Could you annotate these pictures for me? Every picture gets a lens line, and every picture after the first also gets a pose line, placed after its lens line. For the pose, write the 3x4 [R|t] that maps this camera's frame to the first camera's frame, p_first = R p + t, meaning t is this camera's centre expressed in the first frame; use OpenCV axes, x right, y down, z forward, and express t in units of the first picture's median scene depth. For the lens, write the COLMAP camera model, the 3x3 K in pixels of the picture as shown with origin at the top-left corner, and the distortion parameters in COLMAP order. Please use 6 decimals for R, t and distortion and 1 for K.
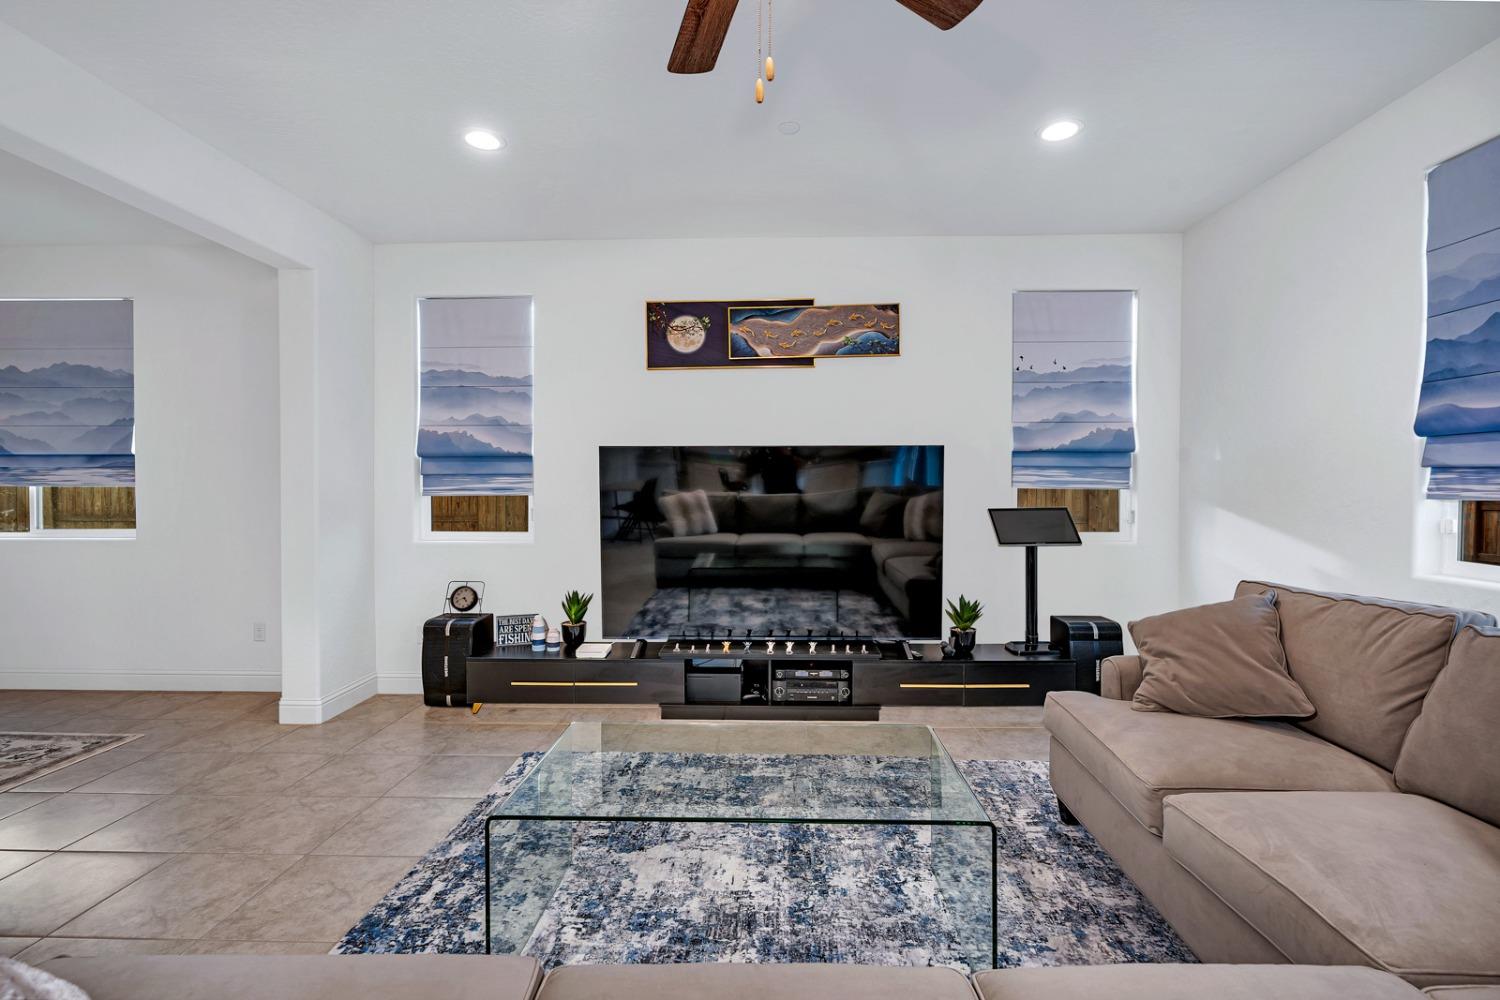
lens RADIAL K [[694.5, 0, 750.0], [0, 694.5, 500.0], [0, 0, 1]] dist [-0.000669, 0.000453]
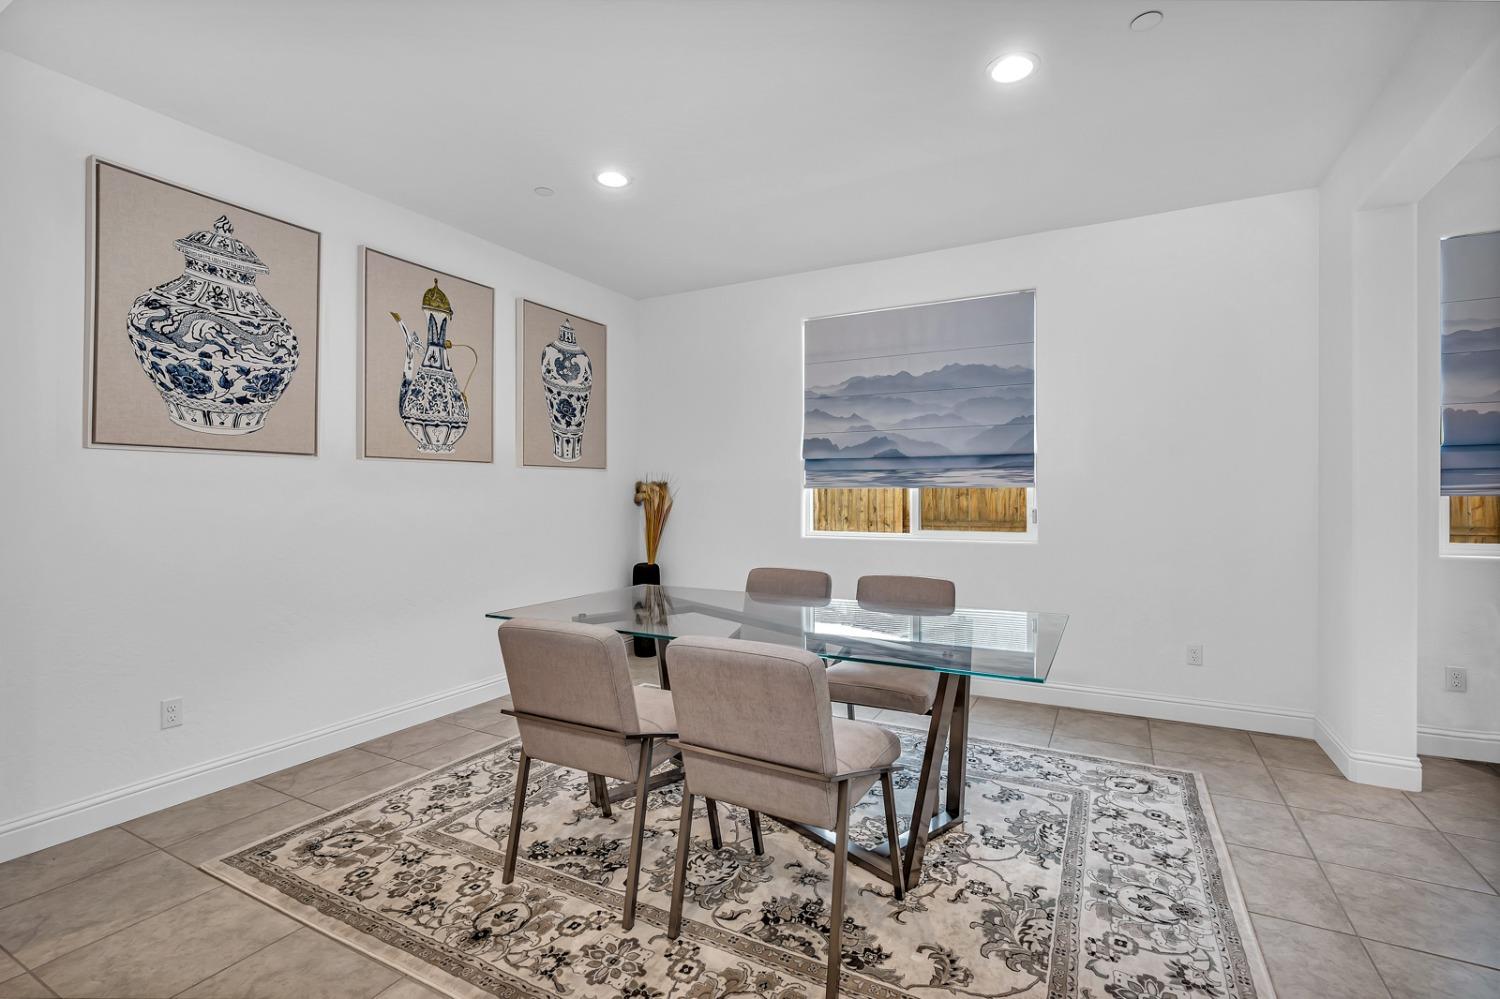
lens RADIAL K [[674.4, 0, 750.0], [0, 674.4, 499.5], [0, 0, 1]] dist [-0.003763, -0.000207]
pose [[0.898197, 0.000048, -0.439592, -0.892310], [-0.003990, 0.999960, -0.008043, 0.006812], [0.439574, 0.008978, 0.898161, 0.000804]]
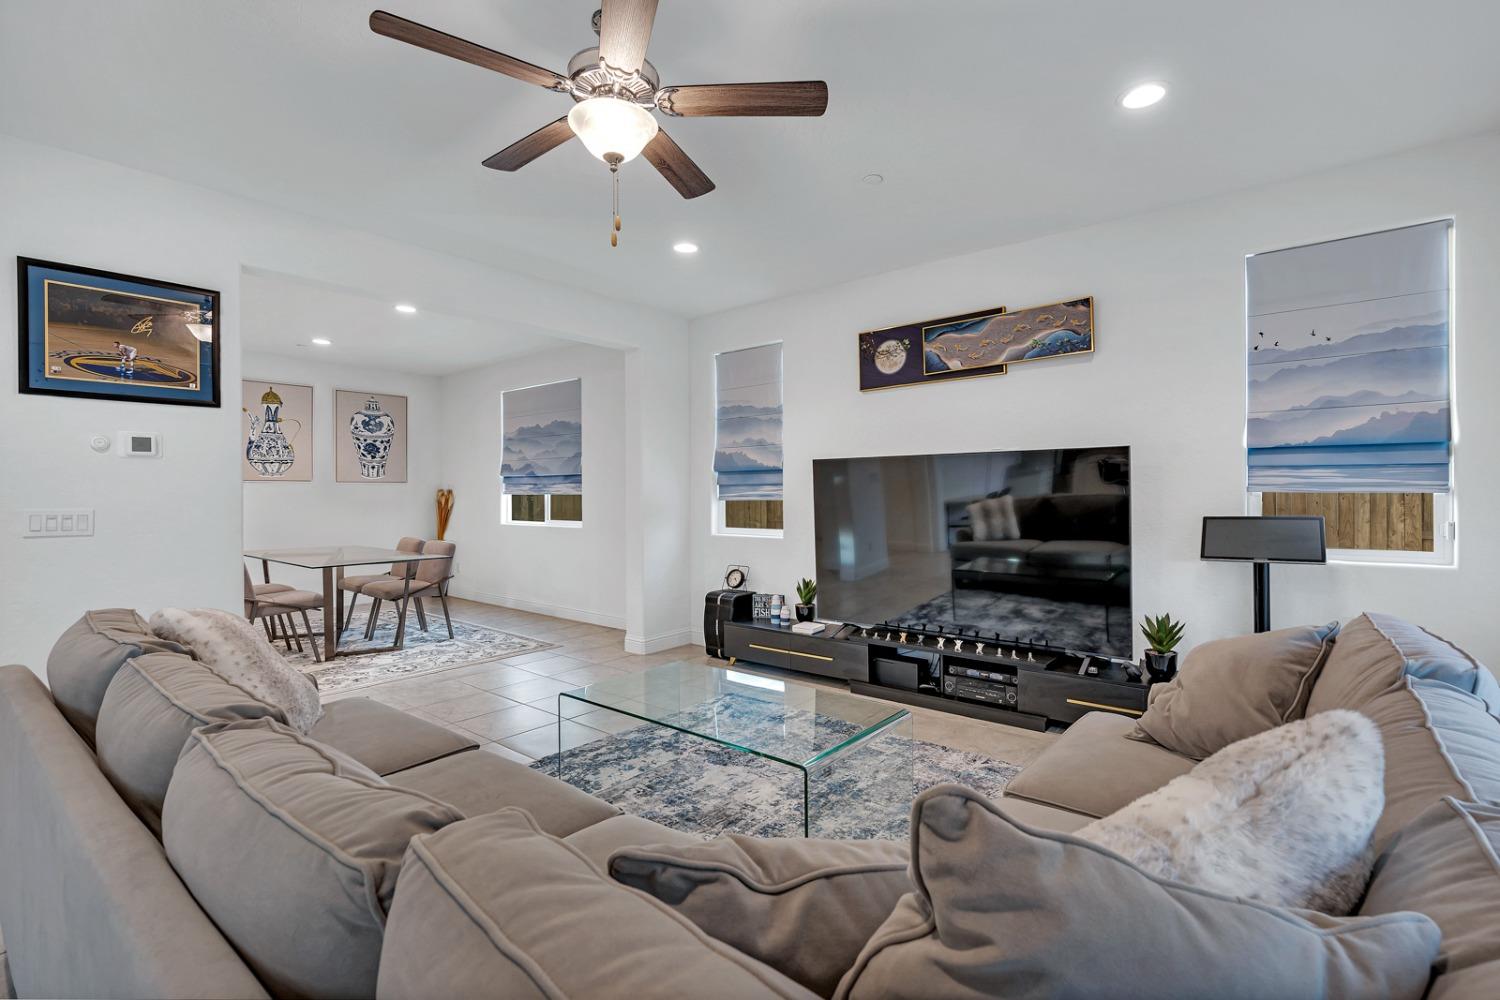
lens RADIAL K [[674.4, 0, 750.0], [0, 674.4, 500.0], [0, 0, 1]] dist [-0.003763, -0.000207]
pose [[0.792860, 0.001546, -0.609401, 0.402197], [-0.007001, 0.999954, -0.006571, 0.001473], [0.609363, 0.009476, 0.792835, -0.000804]]
